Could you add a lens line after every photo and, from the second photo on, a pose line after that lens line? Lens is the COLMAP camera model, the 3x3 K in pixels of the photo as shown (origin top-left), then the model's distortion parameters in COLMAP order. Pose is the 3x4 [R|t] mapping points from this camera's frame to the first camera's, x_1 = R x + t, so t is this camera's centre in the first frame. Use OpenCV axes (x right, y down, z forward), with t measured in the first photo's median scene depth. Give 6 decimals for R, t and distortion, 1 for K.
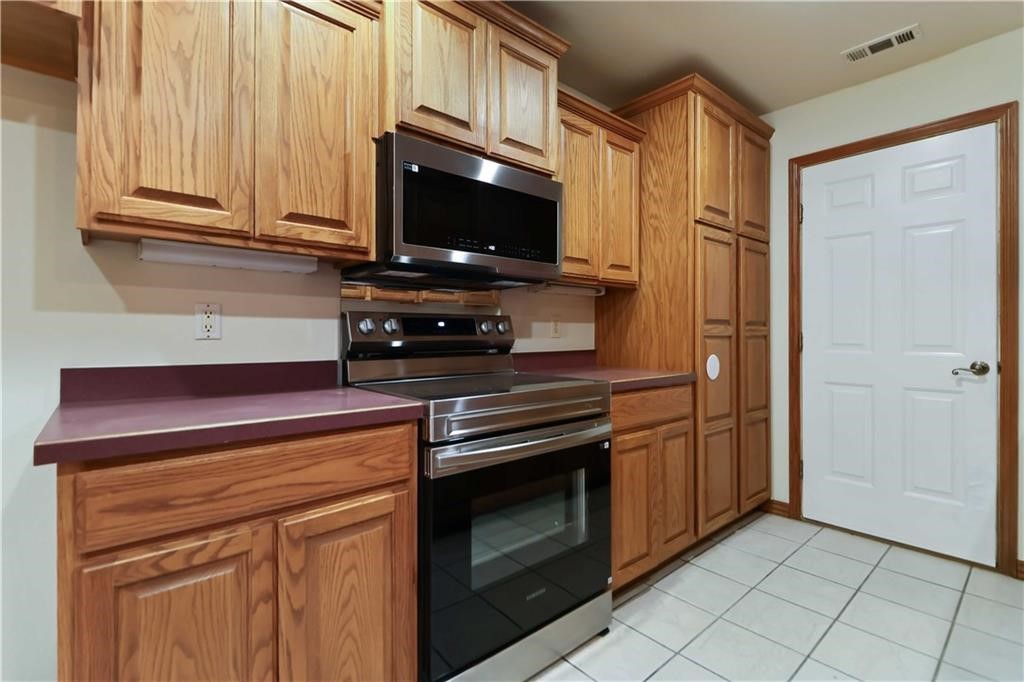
lens RADIAL K [[473.7, 0, 515.3], [0, 473.7, 335.5], [0, 0, 1]] dist [0.011192, -0.007601]
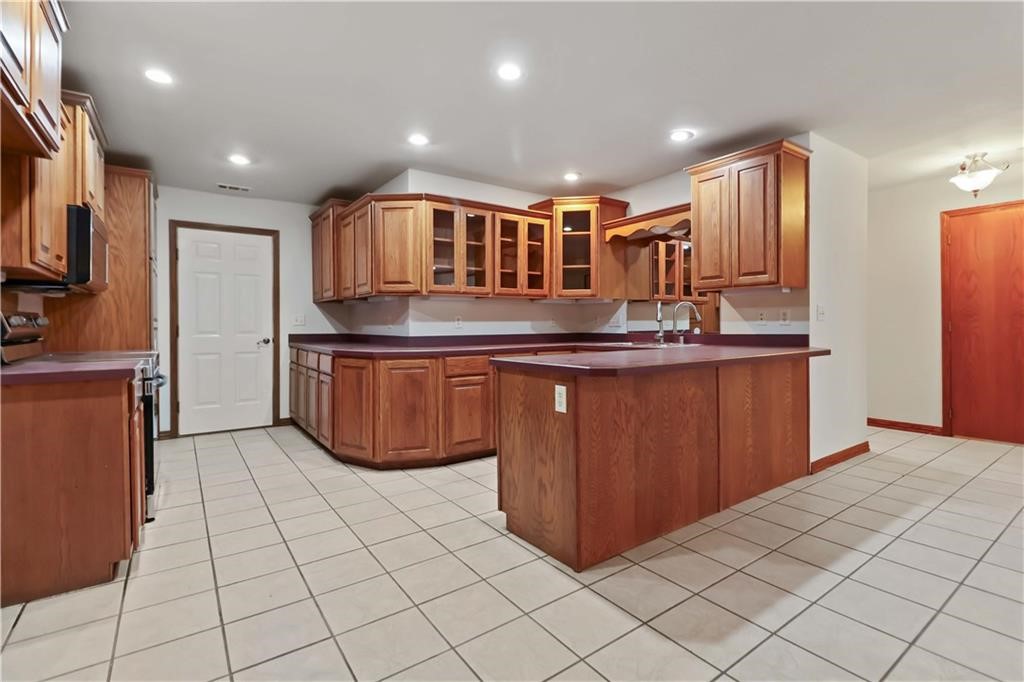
lens RADIAL K [[473.7, 0, 543.3], [0, 473.7, 325.9], [0, 0, 1]] dist [0.011192, -0.007601]
pose [[0.061105, -0.001558, 0.998130, -1.118488], [0.005401, 0.999985, 0.001230, 0.000501], [-0.998117, 0.005315, 0.061113, -0.435152]]
